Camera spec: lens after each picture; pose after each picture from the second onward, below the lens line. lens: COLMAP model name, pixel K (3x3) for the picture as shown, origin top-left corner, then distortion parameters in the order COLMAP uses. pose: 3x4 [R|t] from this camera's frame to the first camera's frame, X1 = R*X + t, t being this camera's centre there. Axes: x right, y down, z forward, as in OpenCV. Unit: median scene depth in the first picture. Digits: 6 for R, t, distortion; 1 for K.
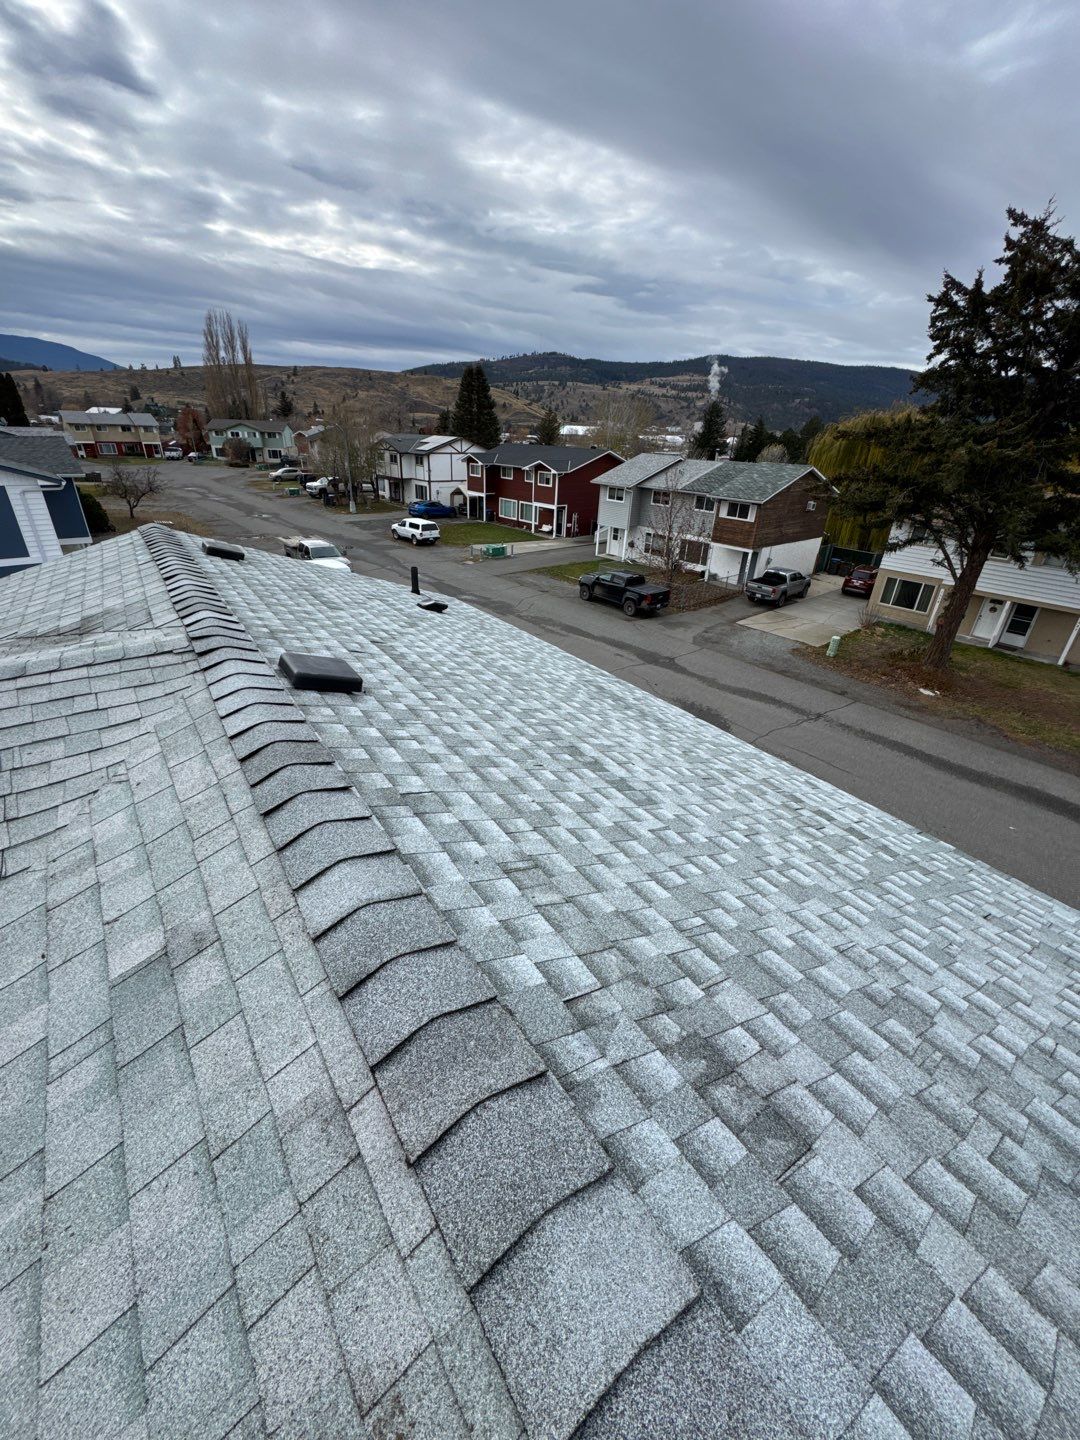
lens RADIAL K [[569.6, 0, 537.8], [0, 569.6, 712.5], [0, 0, 1]] dist [-0.007560, 0.000206]
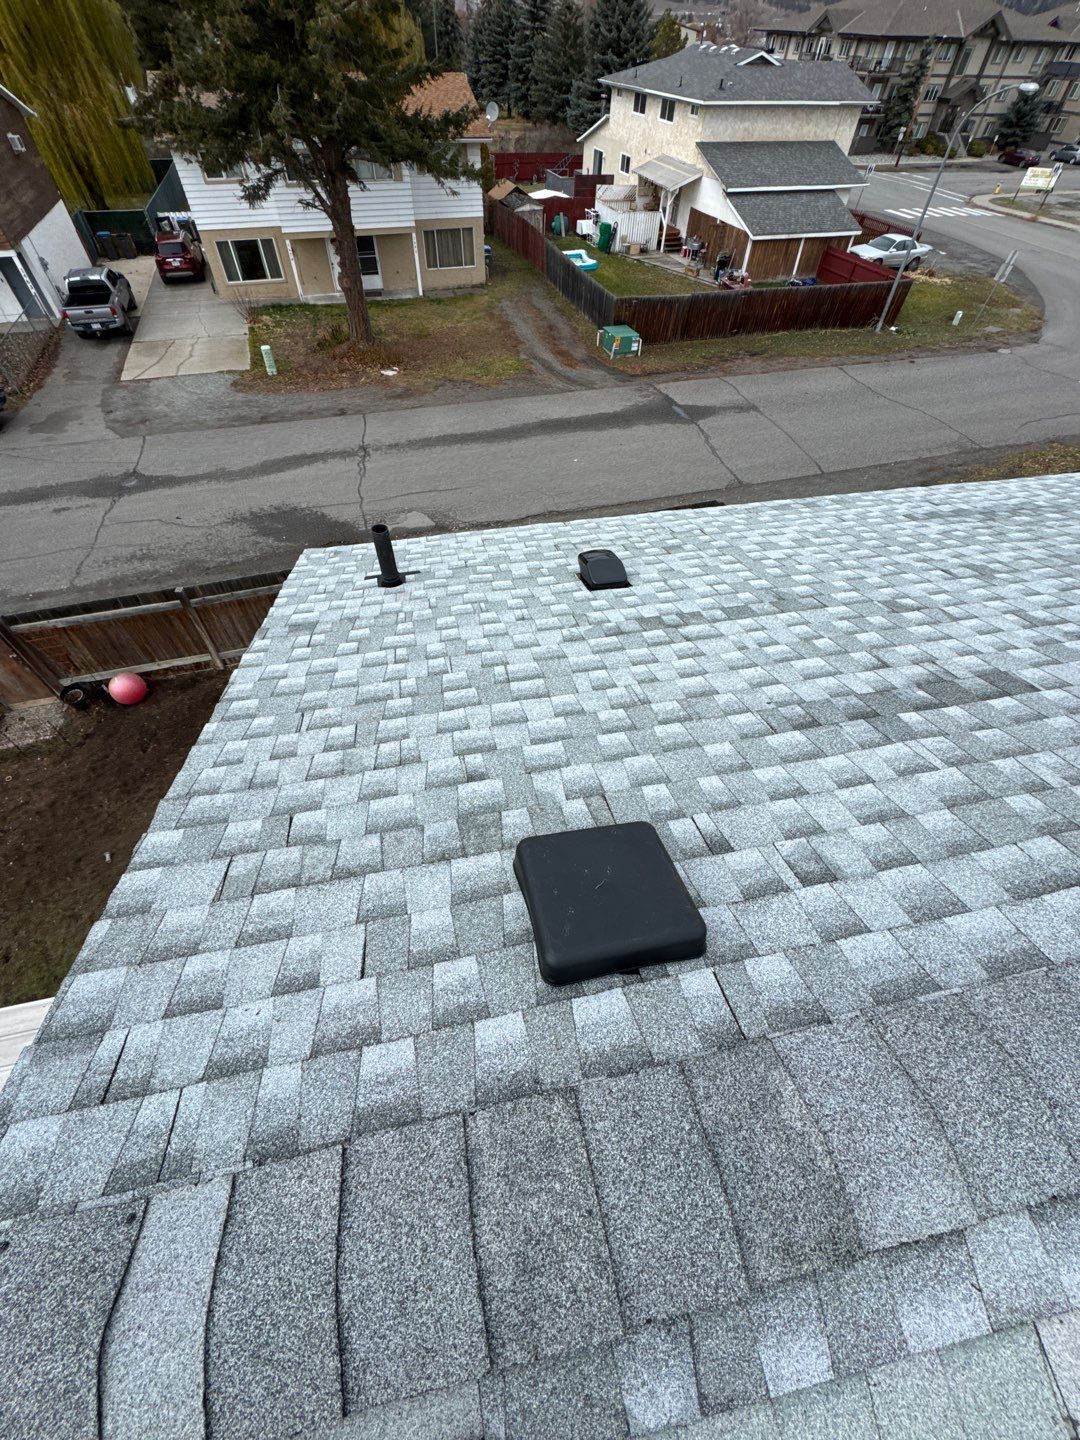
lens RADIAL K [[569.6, 0, 538.5], [0, 569.6, 723.5], [0, 0, 1]] dist [-0.007560, 0.000206]
pose [[0.396523, -0.735383, 0.549529, -0.145352], [0.400596, 0.677206, 0.617183, -0.106210], [-0.826010, -0.024588, 0.563119, 0.207545]]
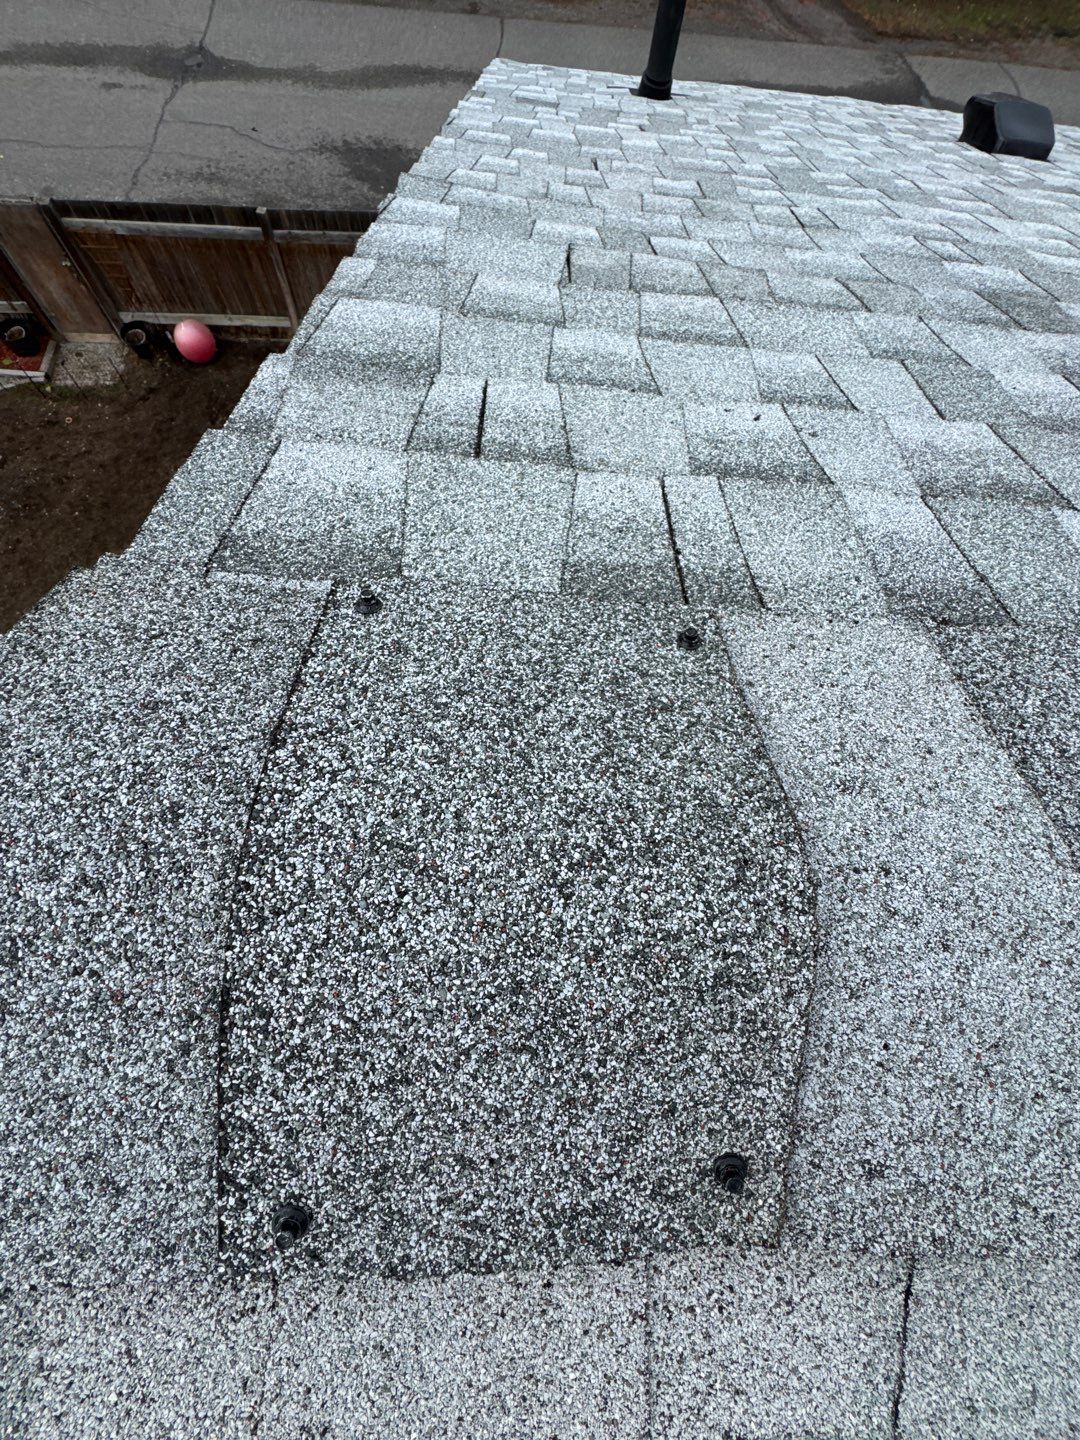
lens RADIAL K [[569.6, 0, 537.9], [0, 569.6, 722.5], [0, 0, 1]] dist [-0.007560, 0.000206]
pose [[0.597783, -0.756903, 0.264110, -0.162936], [0.300814, 0.517170, 0.801278, -0.086229], [-0.743079, -0.399542, 0.536842, 0.239714]]
